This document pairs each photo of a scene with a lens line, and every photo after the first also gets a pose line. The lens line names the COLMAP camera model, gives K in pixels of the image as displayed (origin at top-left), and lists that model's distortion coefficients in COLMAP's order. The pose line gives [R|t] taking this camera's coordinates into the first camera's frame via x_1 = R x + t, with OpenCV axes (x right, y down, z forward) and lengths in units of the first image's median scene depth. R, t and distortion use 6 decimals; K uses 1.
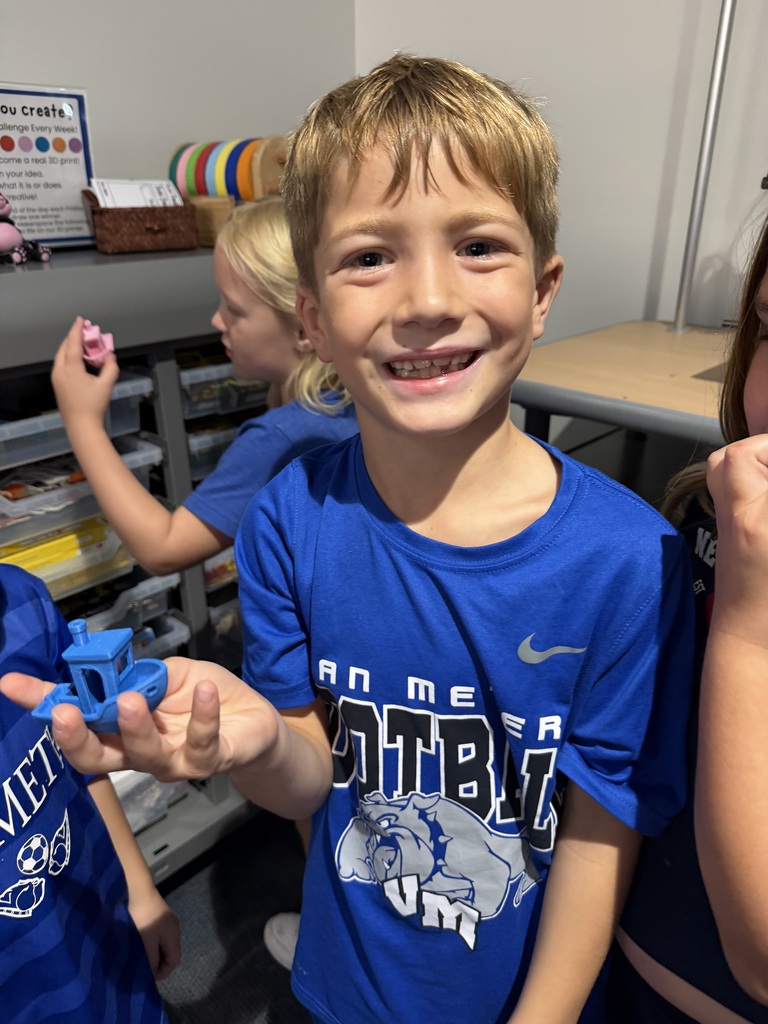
lens RADIAL K [[719.6, 0, 383.0], [0, 719.6, 513.2], [0, 0, 1]] dist [-0.005500, -0.000986]
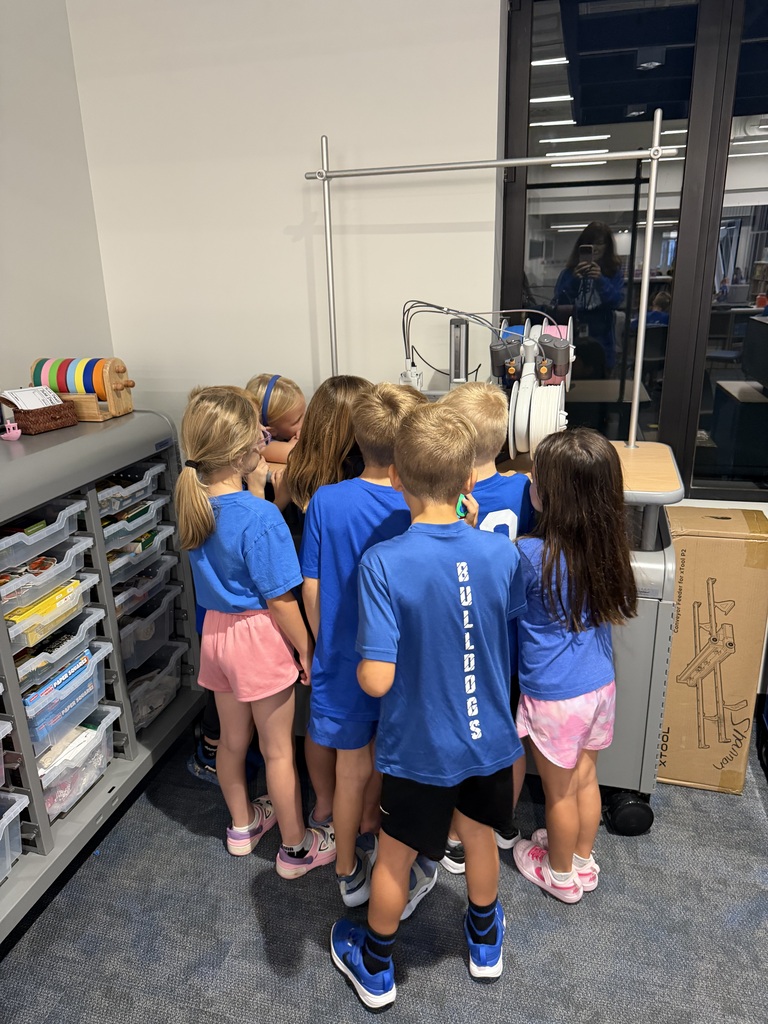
lens RADIAL K [[719.6, 0, 384.7], [0, 719.6, 510.5], [0, 0, 1]] dist [-0.005500, -0.000986]
pose [[0.877411, -0.173721, 0.447182, -0.427301], [0.216497, 0.975202, -0.045940, 0.076671], [-0.428112, 0.137122, 0.893263, -0.851061]]
